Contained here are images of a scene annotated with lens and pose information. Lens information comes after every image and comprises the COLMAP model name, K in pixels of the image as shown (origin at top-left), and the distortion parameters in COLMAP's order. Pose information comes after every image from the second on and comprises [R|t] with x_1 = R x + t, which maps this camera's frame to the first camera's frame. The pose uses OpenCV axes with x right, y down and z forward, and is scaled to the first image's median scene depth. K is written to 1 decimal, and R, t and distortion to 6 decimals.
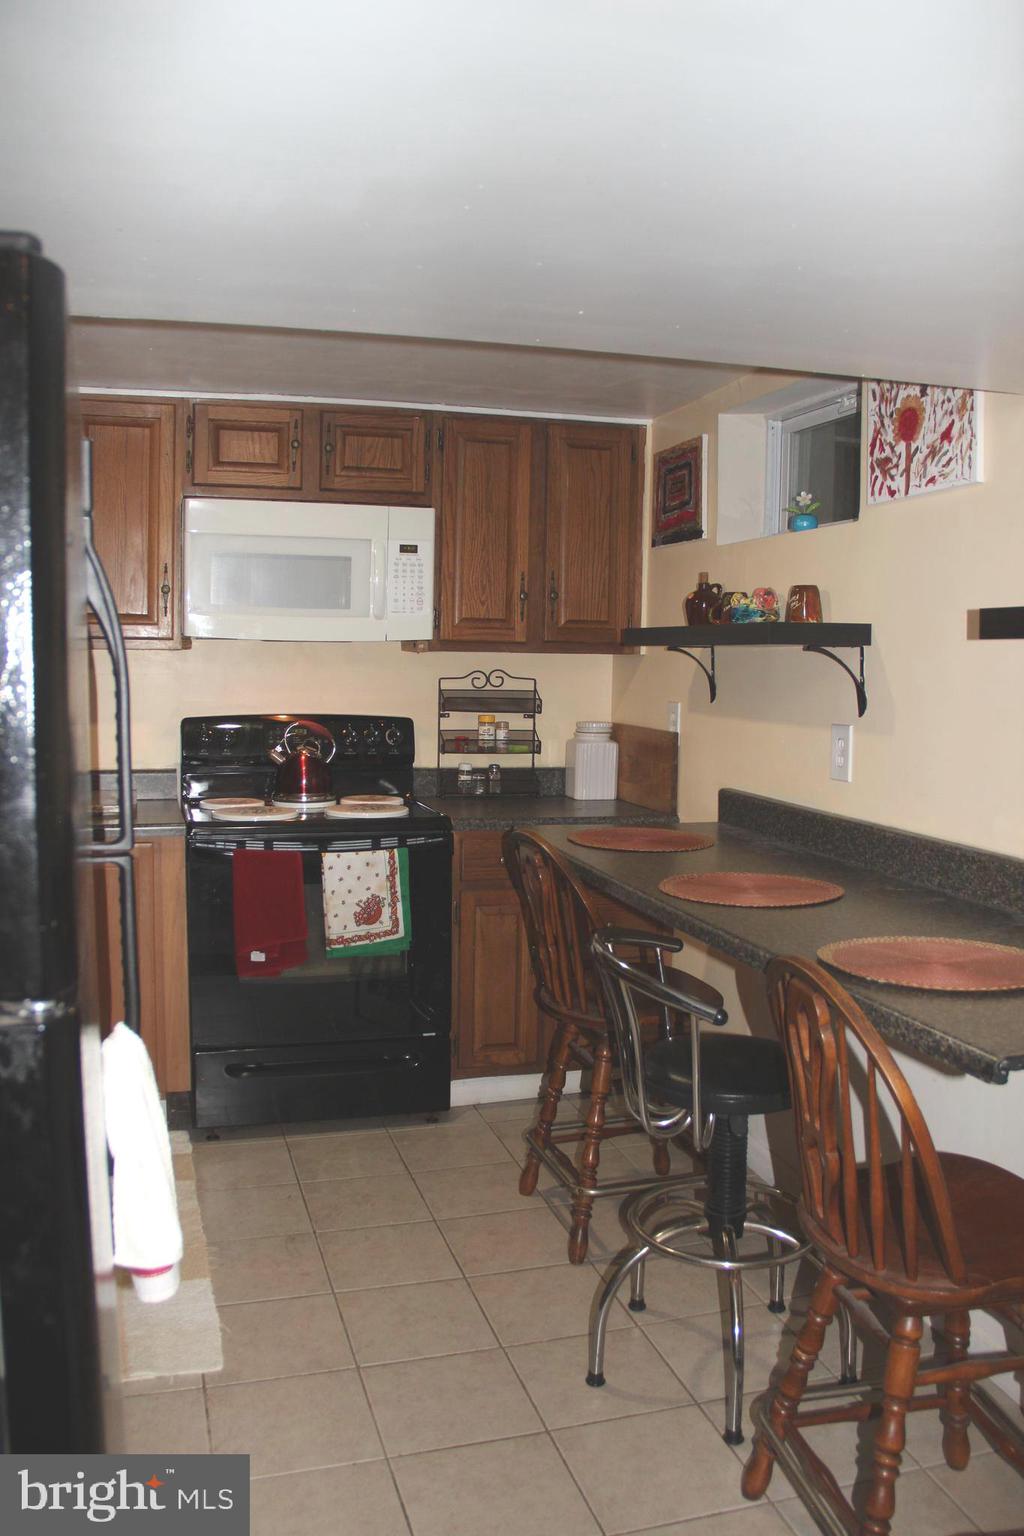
lens RADIAL K [[1285.1, 0, 511.0], [0, 1285.1, 769.3], [0, 0, 1]] dist [-0.148215, 0.090919]
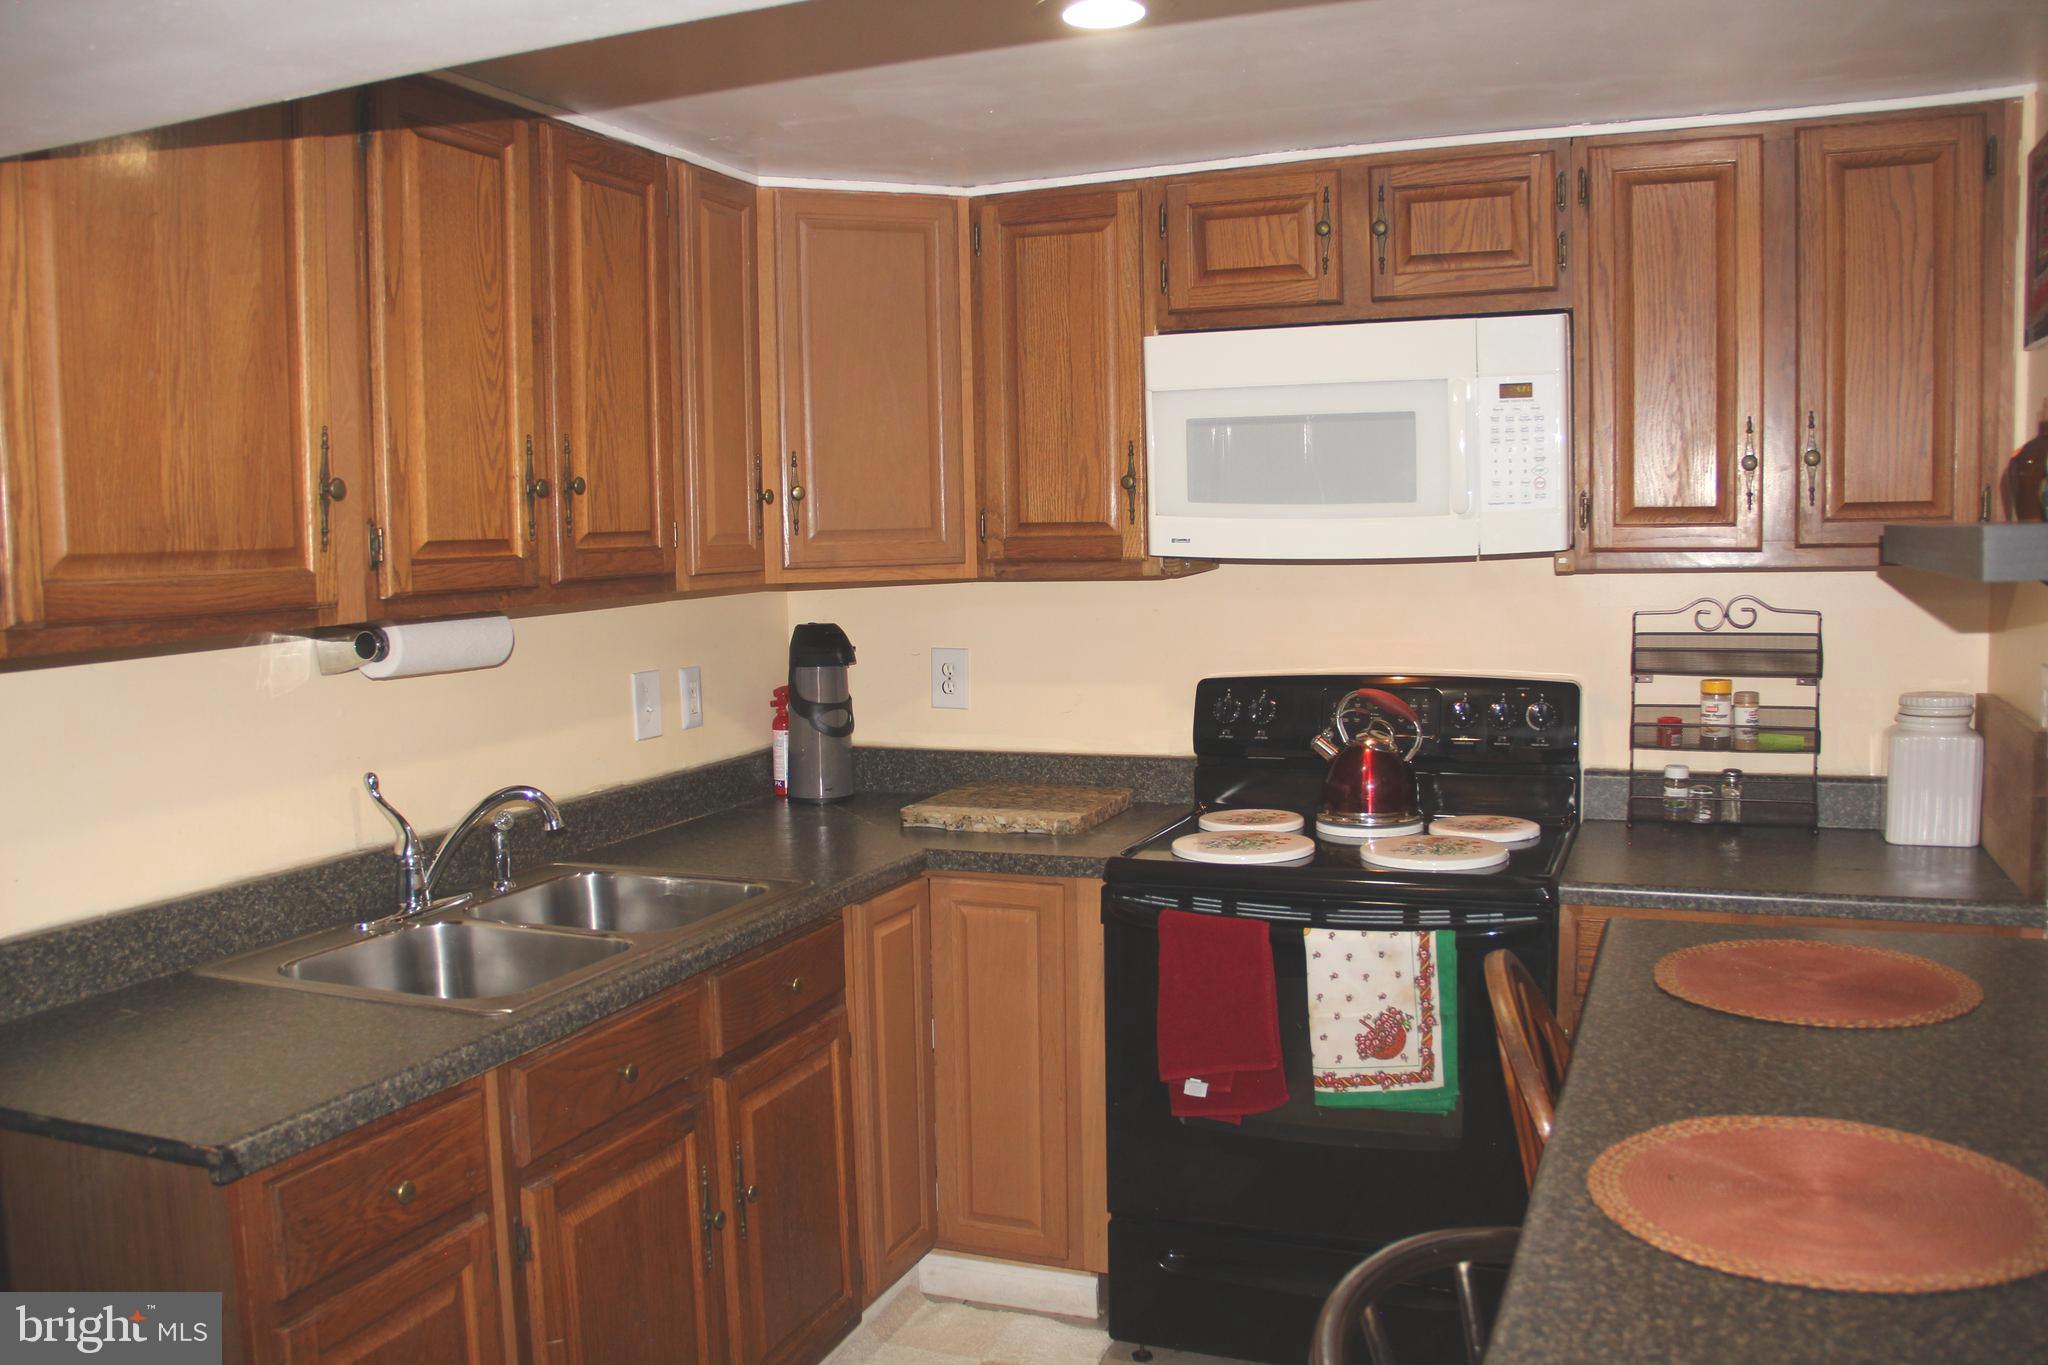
lens RADIAL K [[1713.4, 0, 1019.5], [0, 1713.4, 682.8], [0, 0, 1]] dist [-0.148215, 0.090919]
pose [[0.783057, 0.020530, -0.621611, 0.211594], [-0.016146, 0.999789, 0.012681, -0.049851], [0.621740, 0.000106, 0.783223, 0.283539]]
